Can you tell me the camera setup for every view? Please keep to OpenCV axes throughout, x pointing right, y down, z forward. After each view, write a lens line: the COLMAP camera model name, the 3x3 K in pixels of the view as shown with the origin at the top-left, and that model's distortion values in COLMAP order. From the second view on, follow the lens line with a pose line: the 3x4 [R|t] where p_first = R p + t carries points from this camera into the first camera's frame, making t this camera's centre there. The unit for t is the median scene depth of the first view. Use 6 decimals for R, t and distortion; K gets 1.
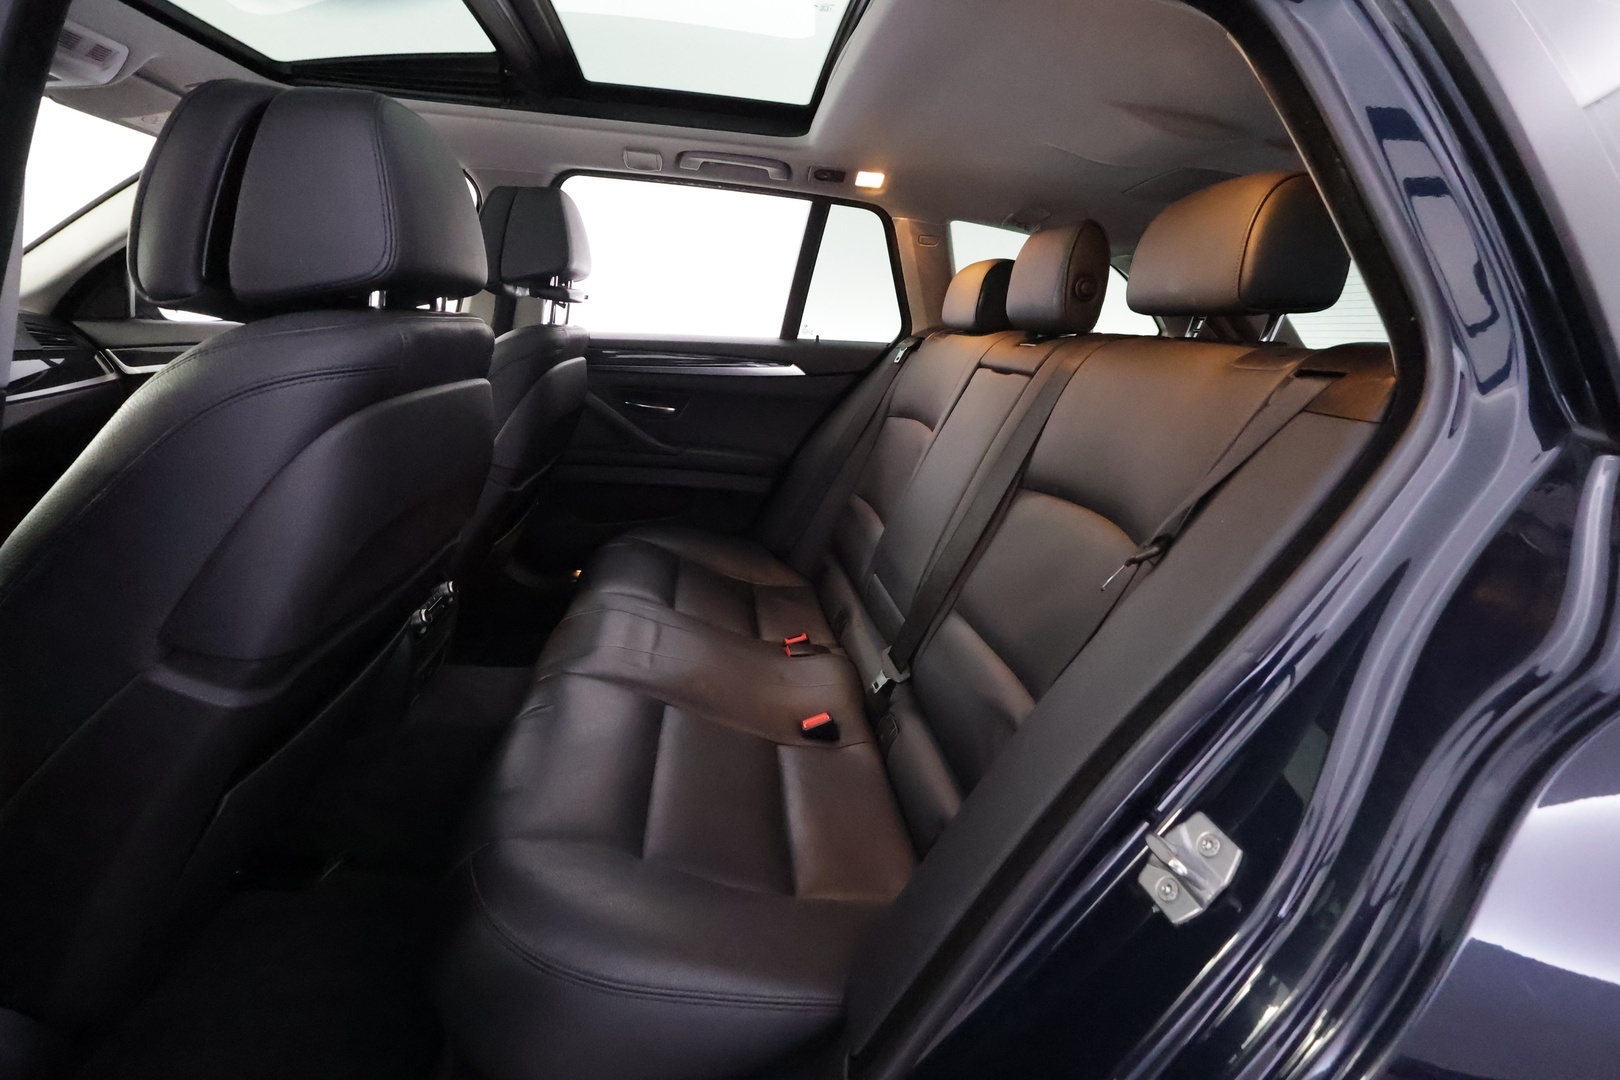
lens RADIAL K [[749.0, 0, 810.0], [0, 749.0, 540.0], [0, 0, 1]] dist [-0.002500, 0.006349]
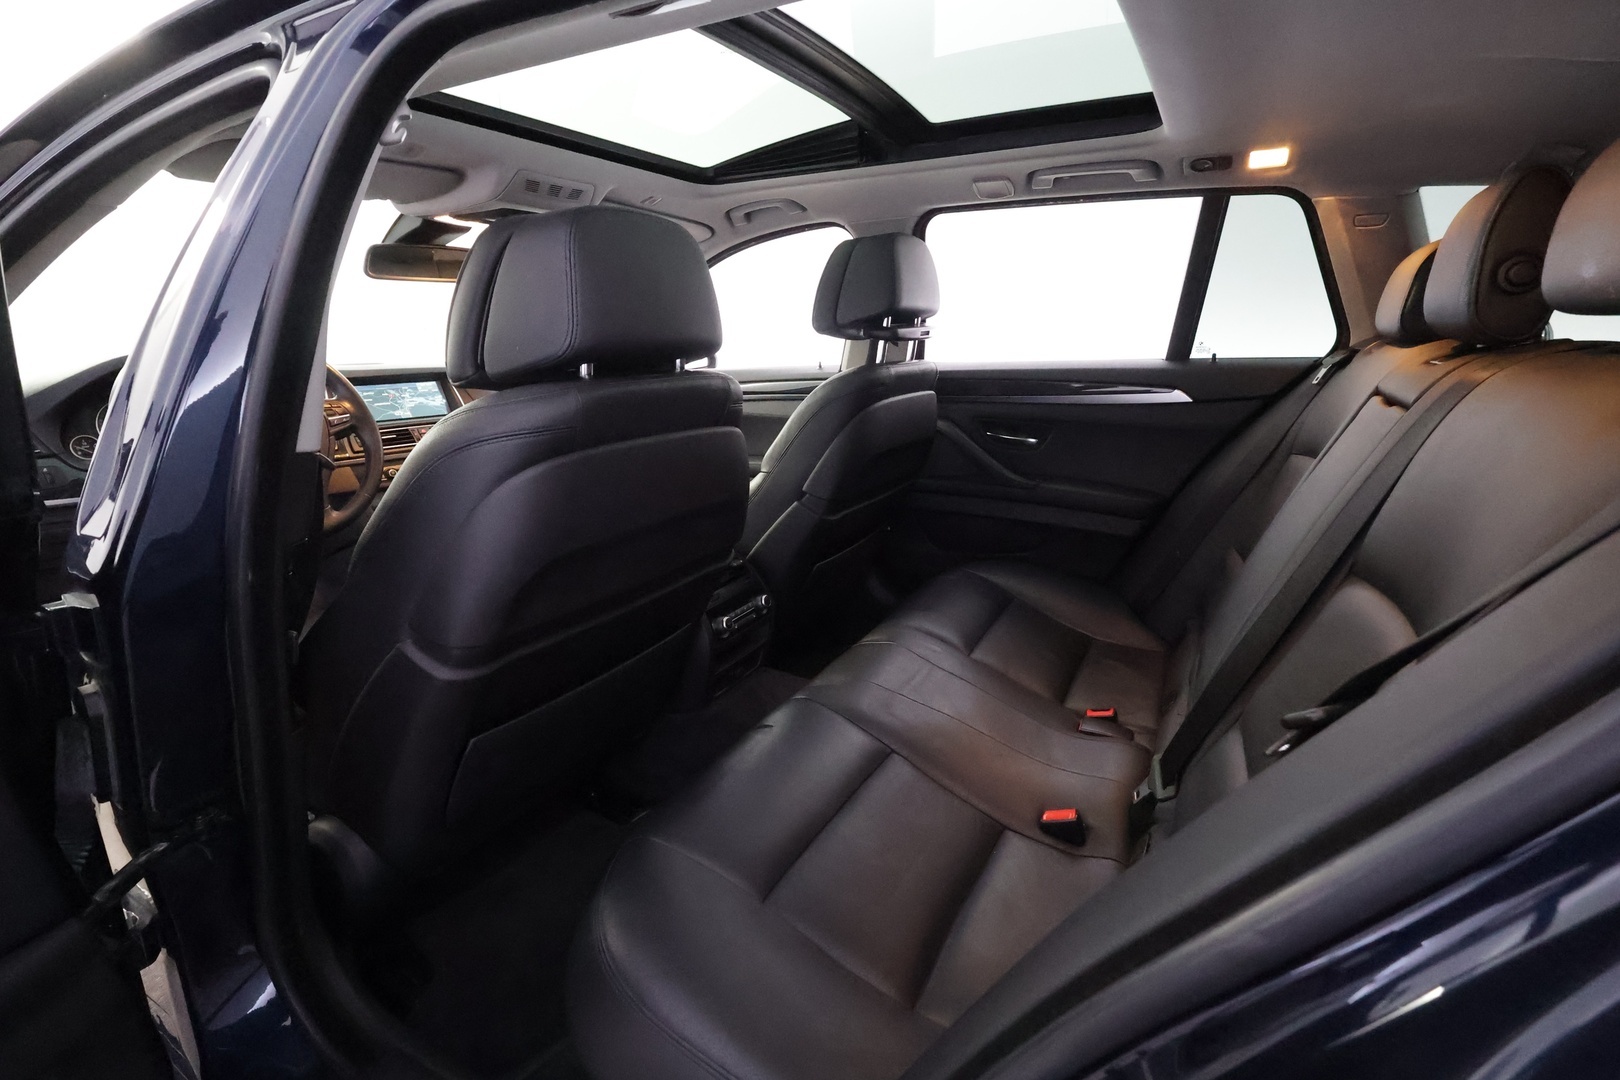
lens RADIAL K [[749.0, 0, 810.0], [0, 749.0, 540.0], [0, 0, 1]] dist [-0.002500, 0.006349]
pose [[0.807327, 0.087307, -0.583610, 0.187952], [-0.100717, 0.994870, 0.009506, -0.038067], [0.581446, 0.051105, 0.811979, 0.094130]]
